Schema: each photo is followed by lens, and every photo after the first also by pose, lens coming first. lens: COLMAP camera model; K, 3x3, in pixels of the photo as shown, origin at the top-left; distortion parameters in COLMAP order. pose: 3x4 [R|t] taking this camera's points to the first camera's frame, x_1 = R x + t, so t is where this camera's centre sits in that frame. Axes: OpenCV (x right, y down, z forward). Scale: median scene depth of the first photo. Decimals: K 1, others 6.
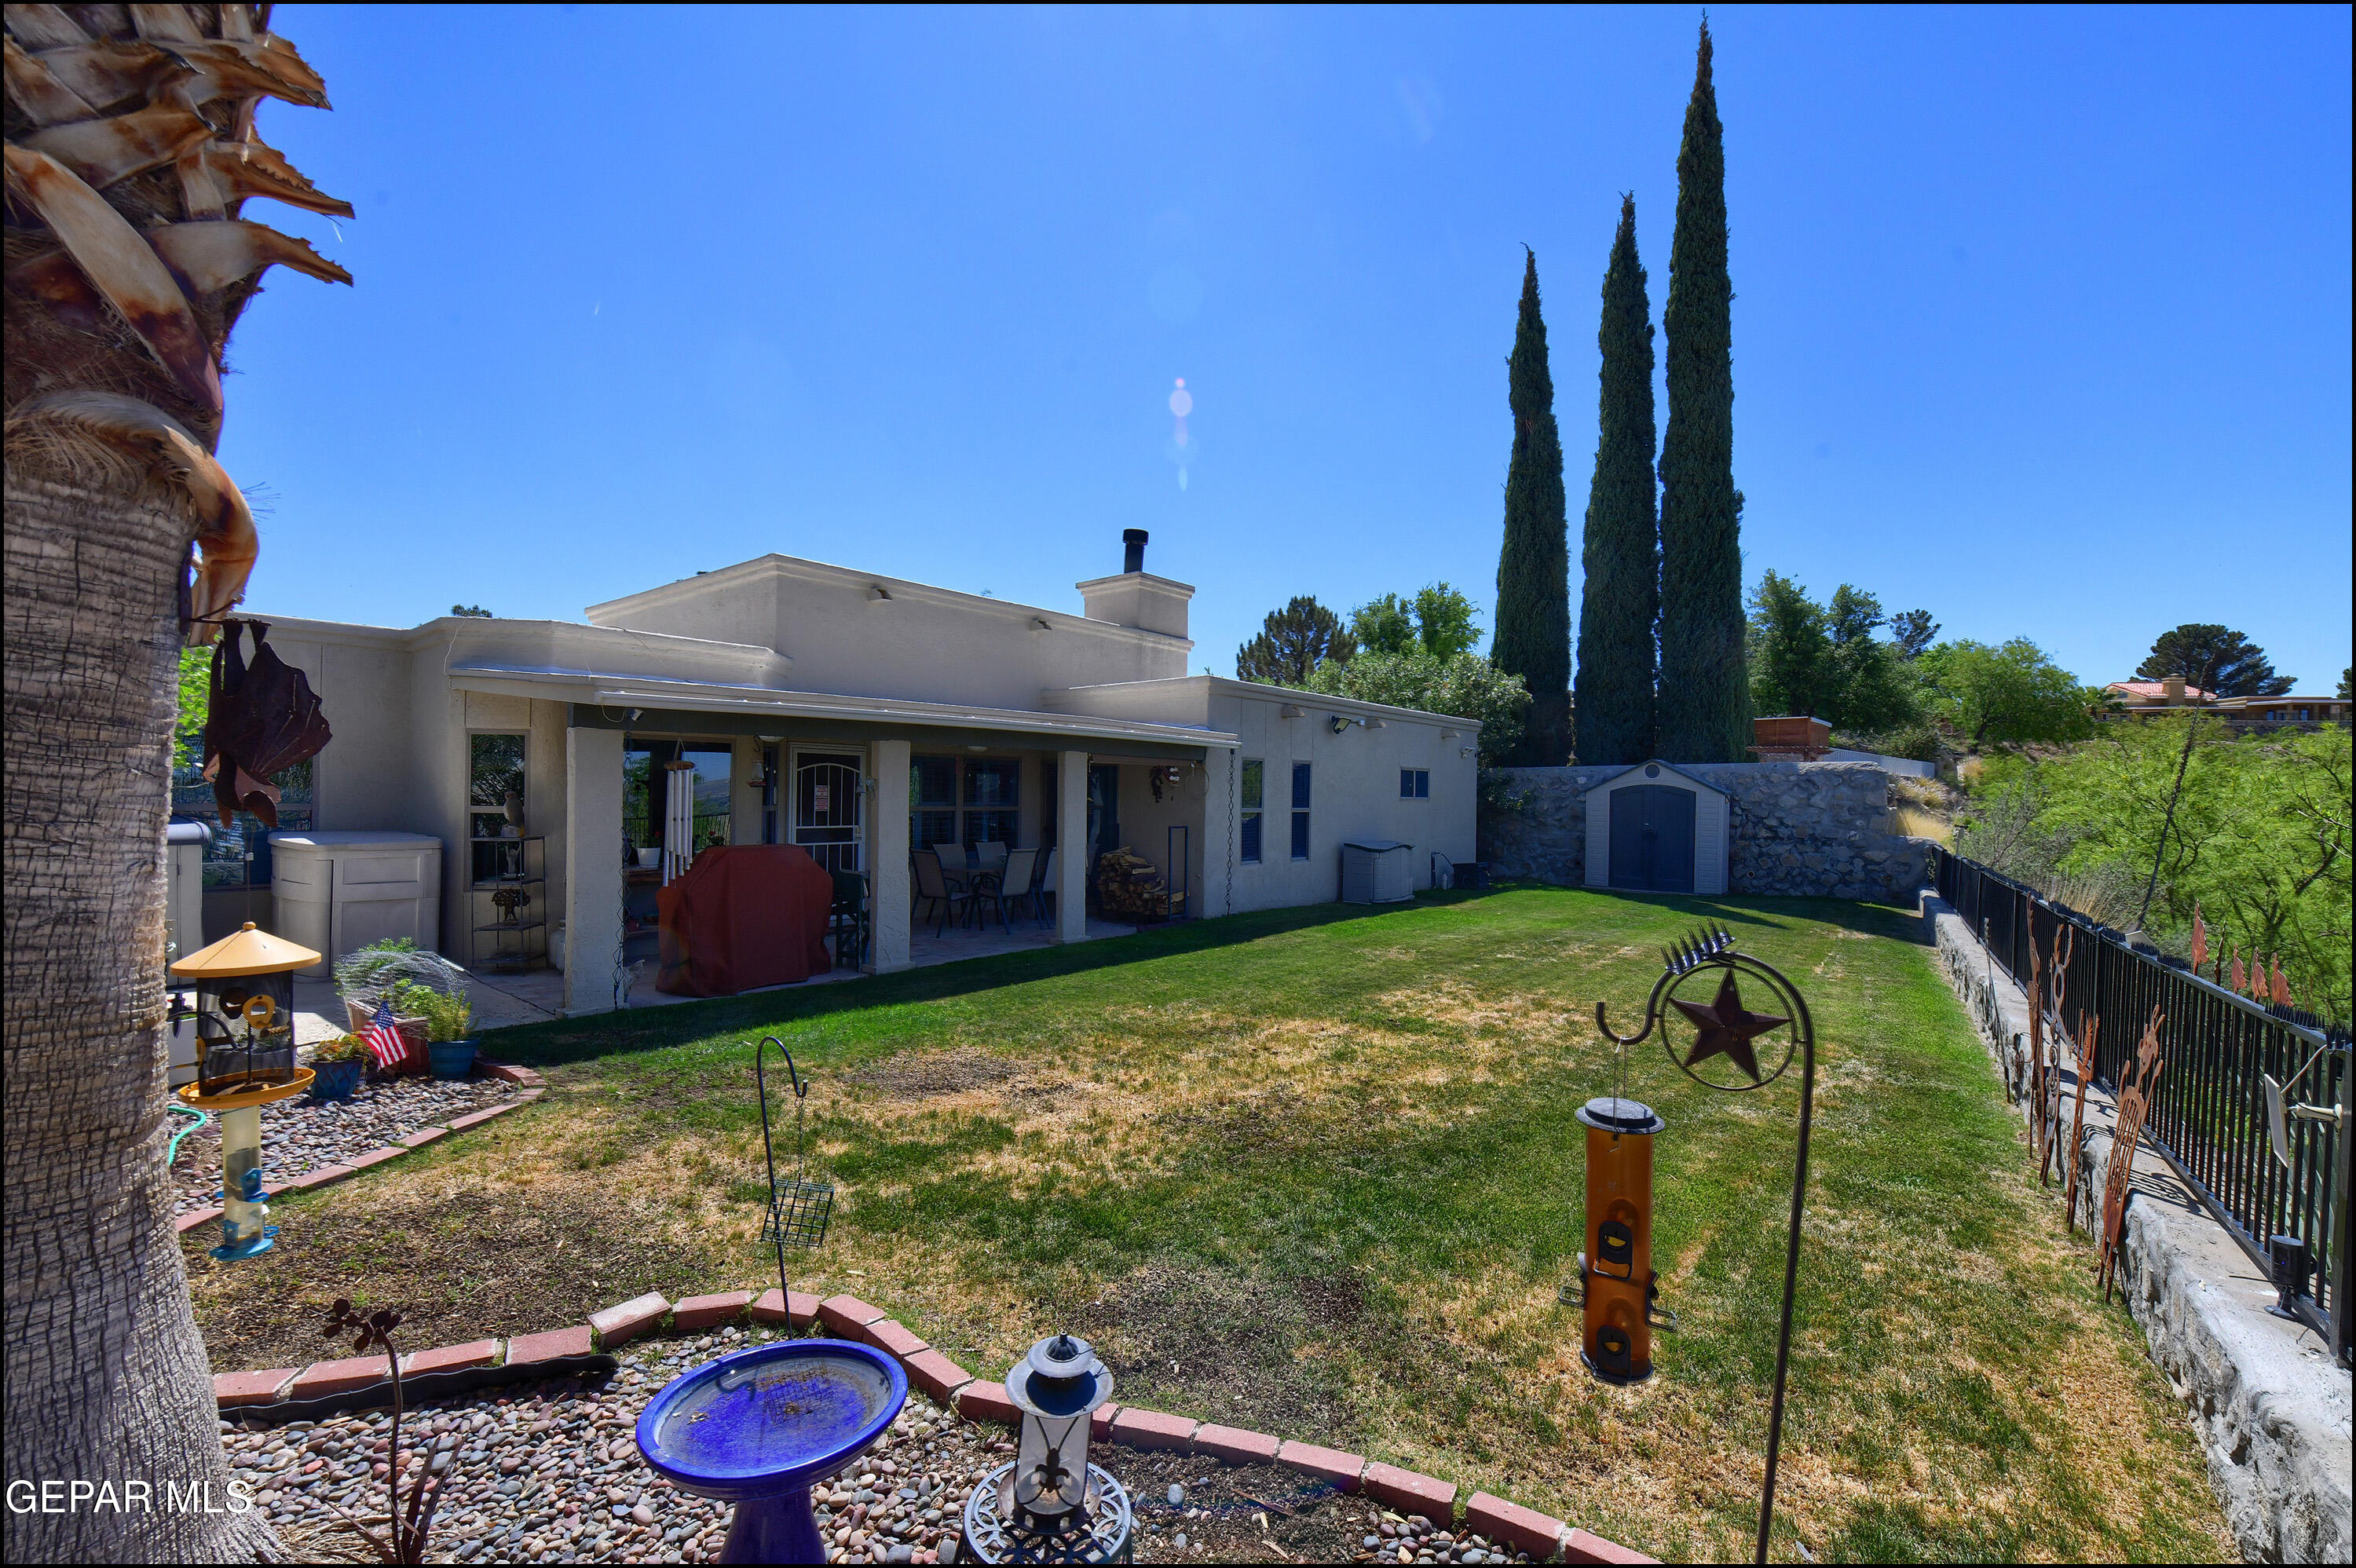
lens RADIAL K [[972.2, 0, 1182.6], [0, 972.2, 813.6], [0, 0, 1]] dist [-0.011197, -0.000274]
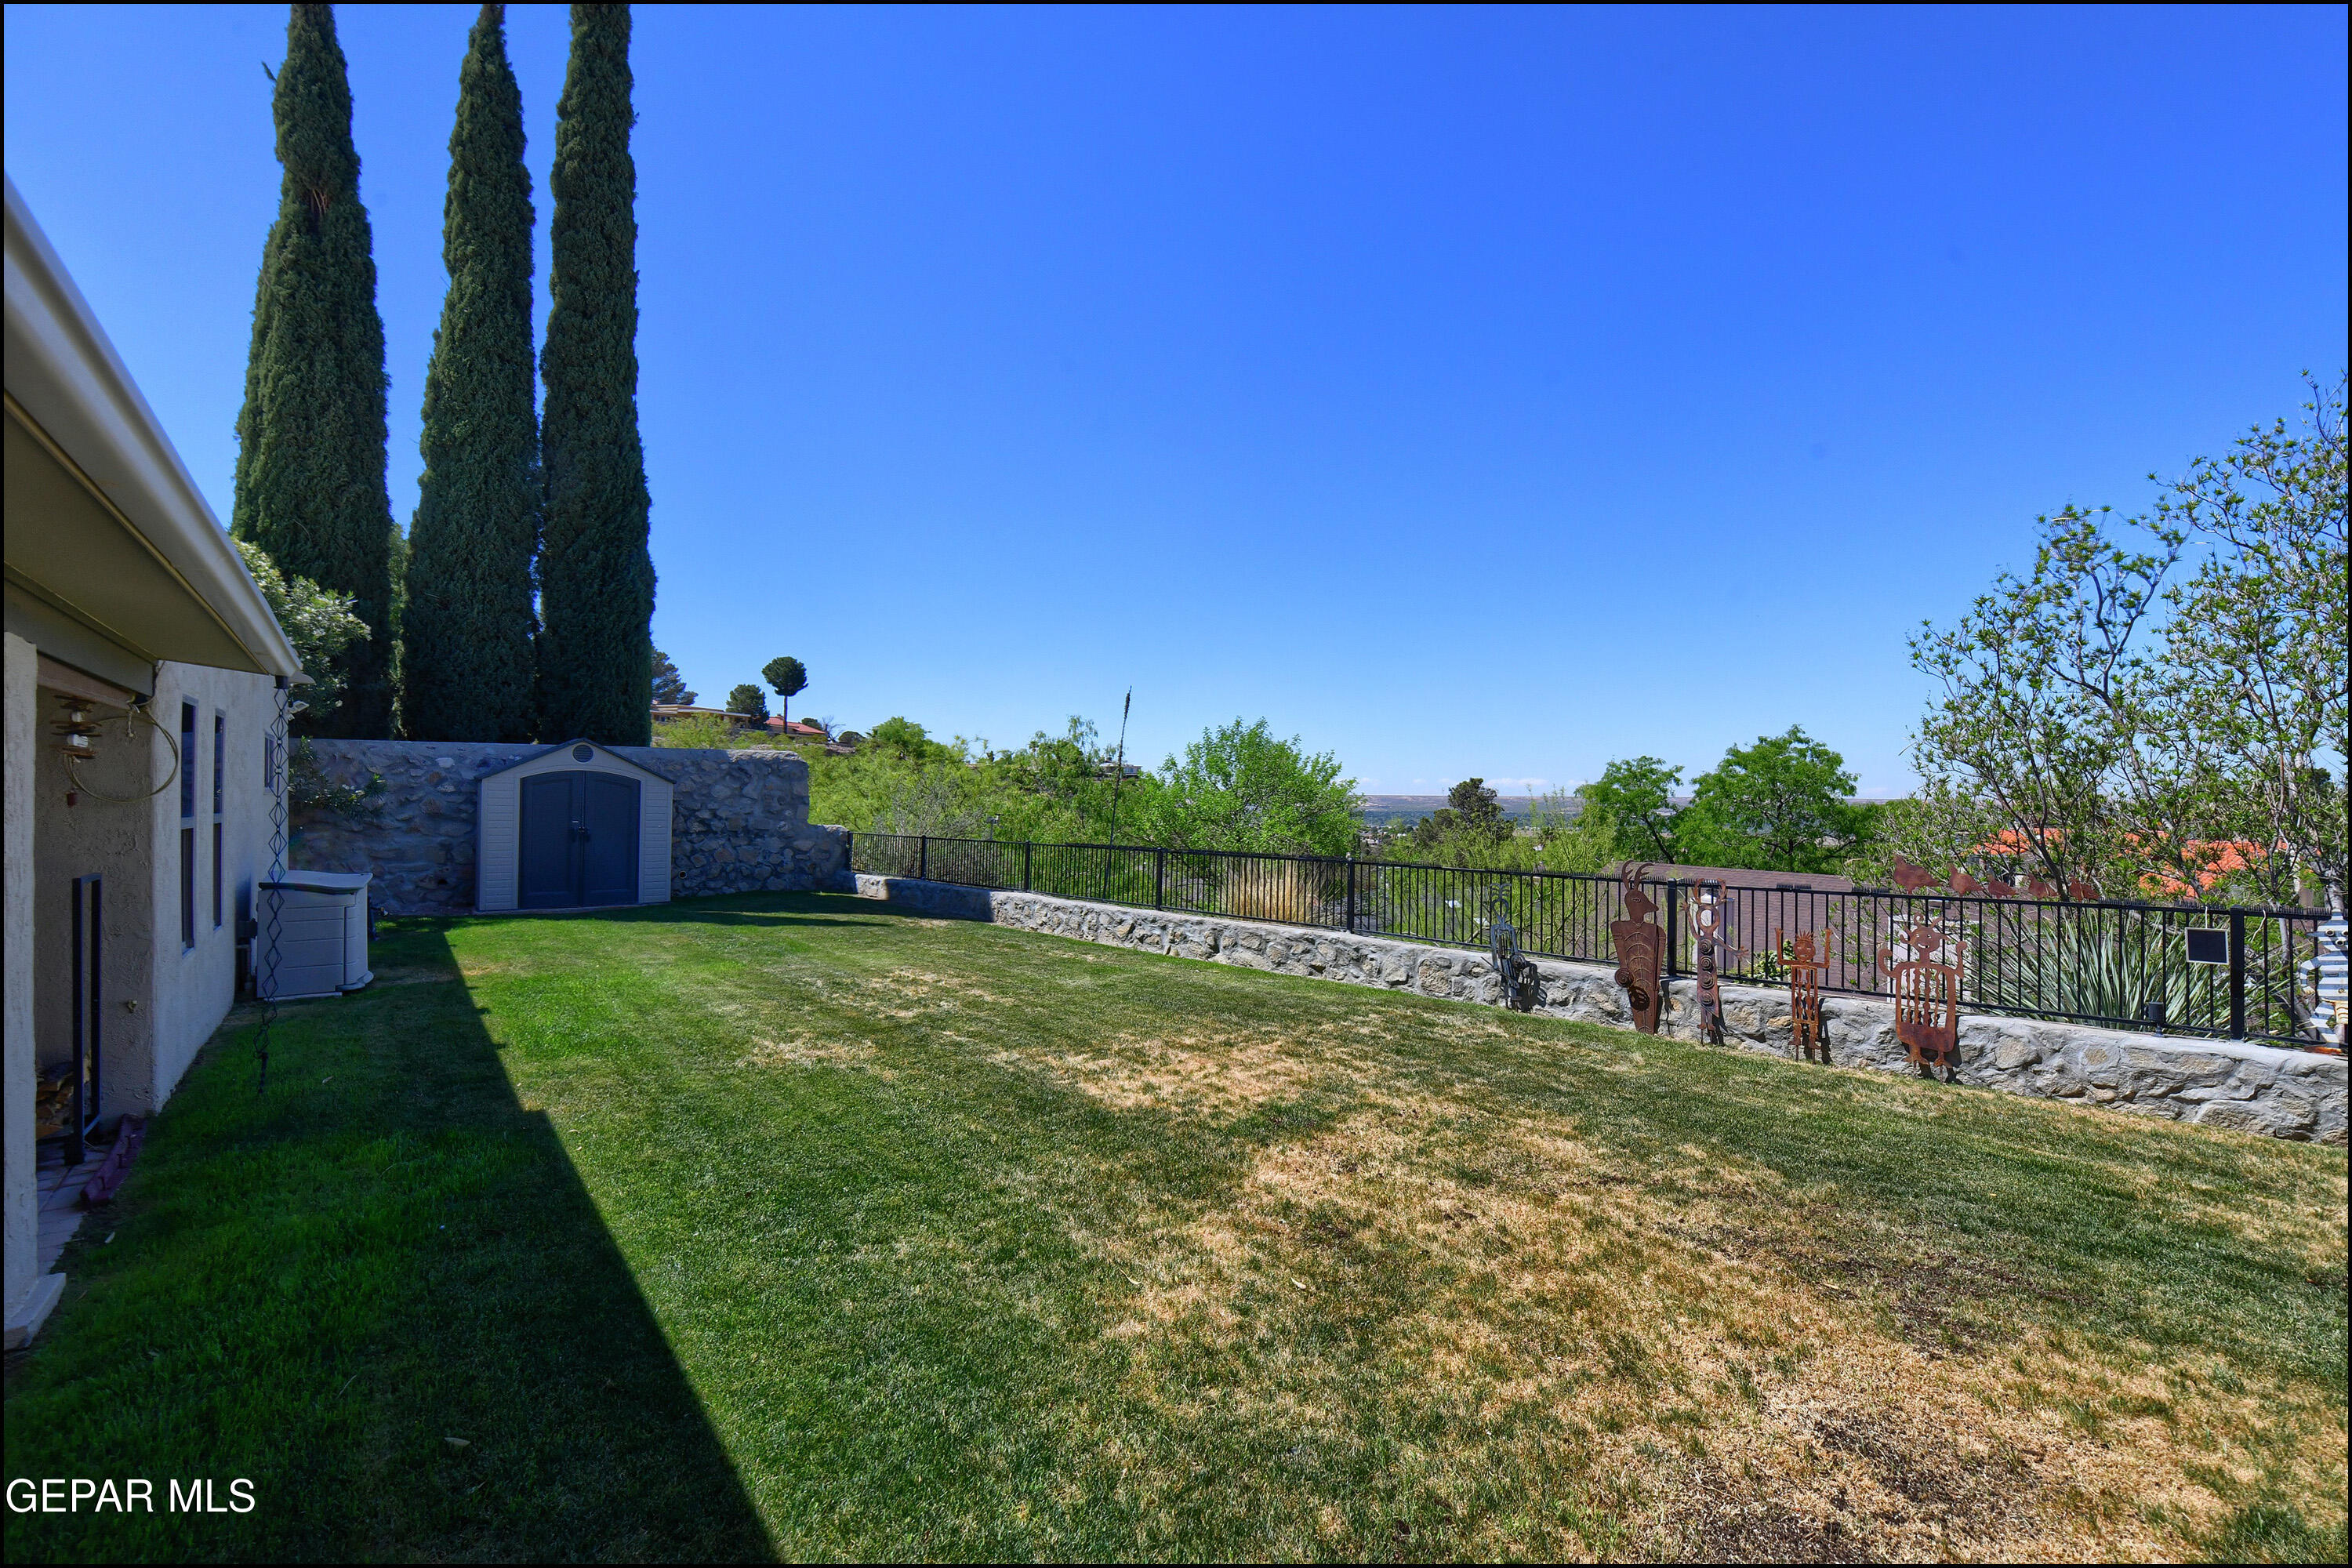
lens RADIAL K [[963.7, 0, 1221.6], [0, 963.7, 791.5], [0, 0, 1]] dist [-0.007813, 0.000041]
pose [[0.173970, -0.004885, 0.984739, -0.202195], [0.010815, 0.999937, 0.003050, -0.010995], [-0.984692, 0.010120, 0.174012, 0.391586]]
